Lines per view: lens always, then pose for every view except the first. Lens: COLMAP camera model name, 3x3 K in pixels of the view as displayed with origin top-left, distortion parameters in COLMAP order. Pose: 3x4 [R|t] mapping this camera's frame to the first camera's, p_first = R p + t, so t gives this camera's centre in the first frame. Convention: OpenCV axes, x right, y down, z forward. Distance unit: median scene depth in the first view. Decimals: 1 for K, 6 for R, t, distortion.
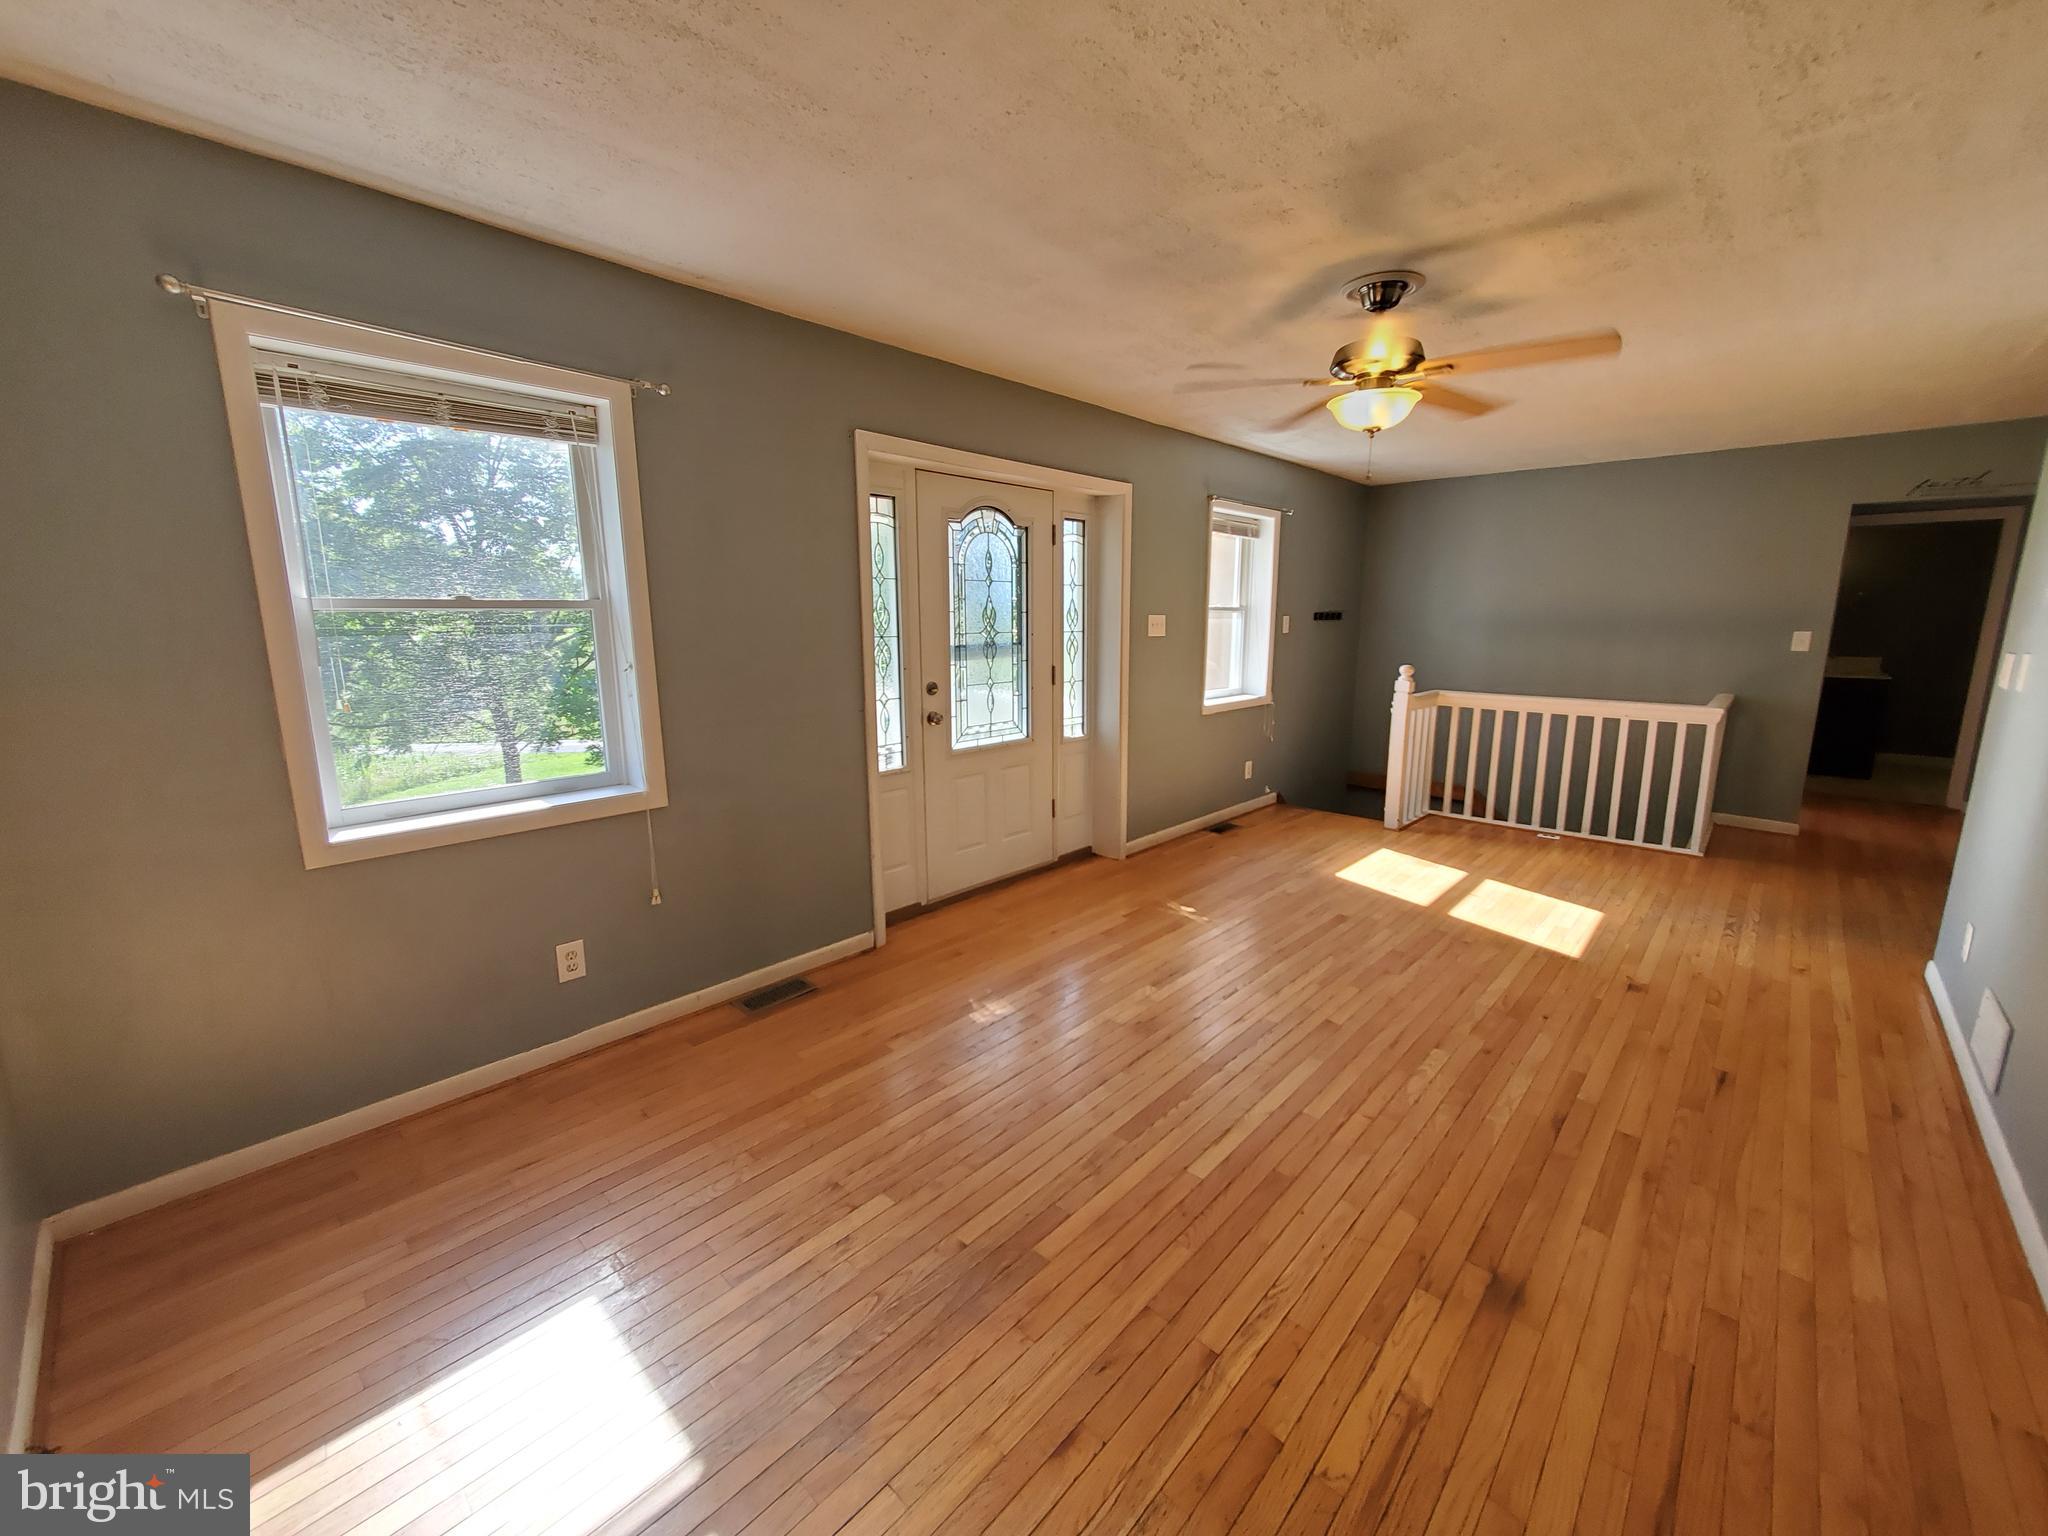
lens RADIAL K [[816.9, 0, 1031.5], [0, 816.9, 766.0], [0, 0, 1]] dist [0.009226, -0.002049]
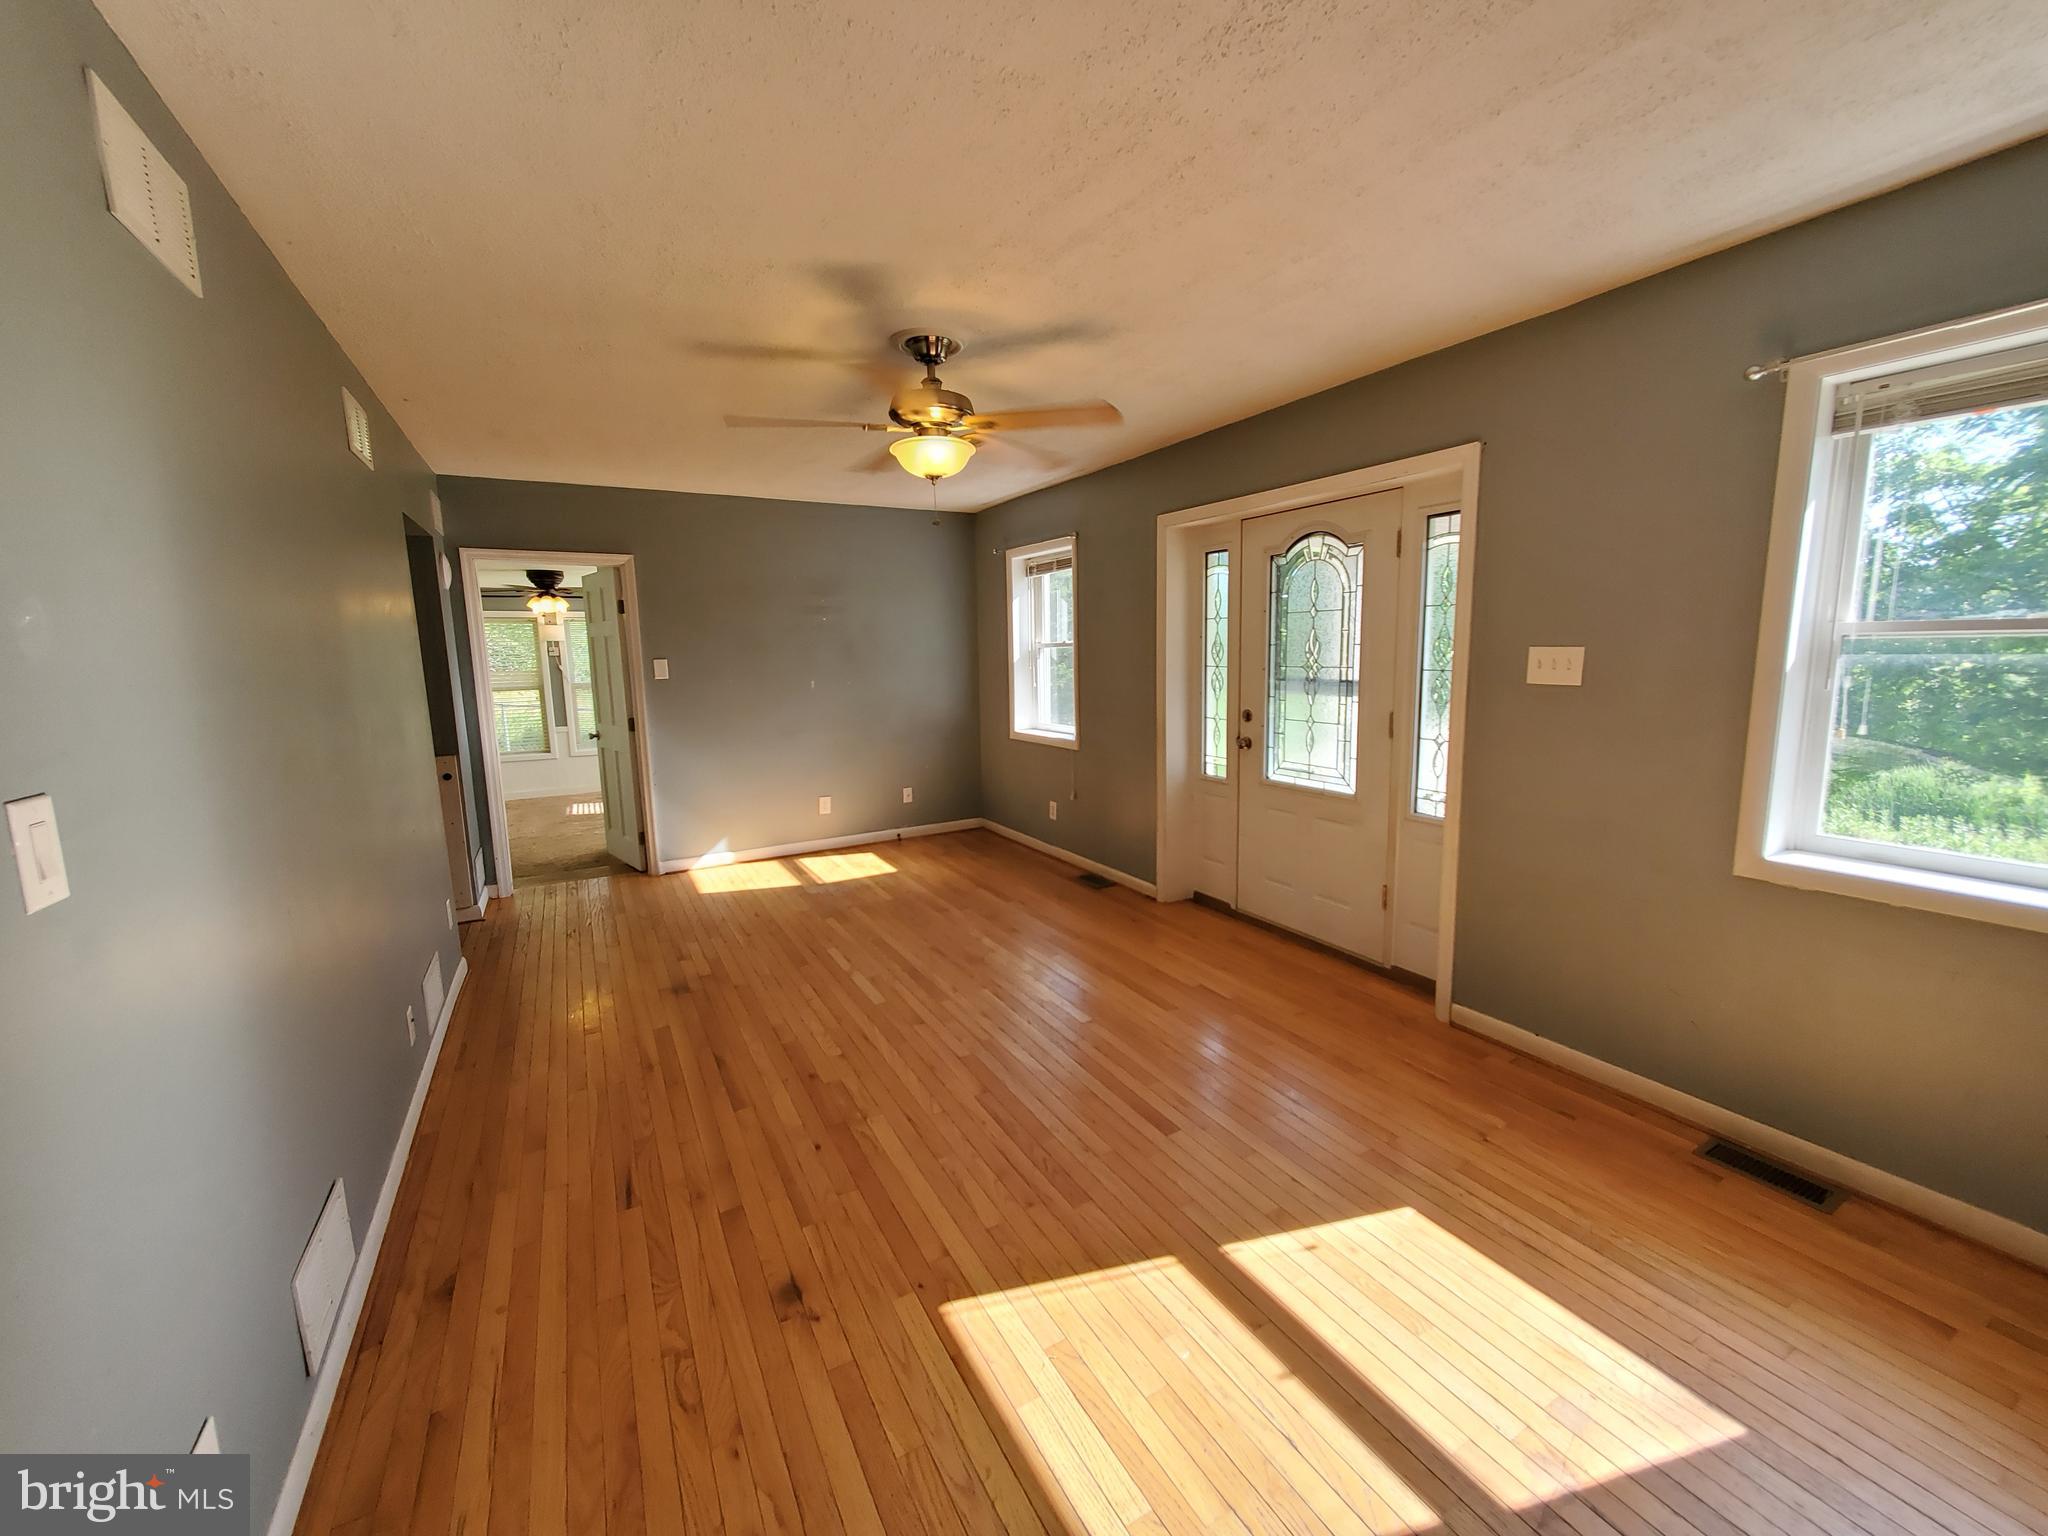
lens RADIAL K [[816.9, 0, 1047.0], [0, 816.9, 758.8], [0, 0, 1]] dist [0.009226, -0.002049]
pose [[-0.291541, 0.134613, -0.947039, 1.117293], [-0.162785, 0.968625, 0.187794, -0.224515], [0.942605, 0.208914, -0.260481, 1.174989]]
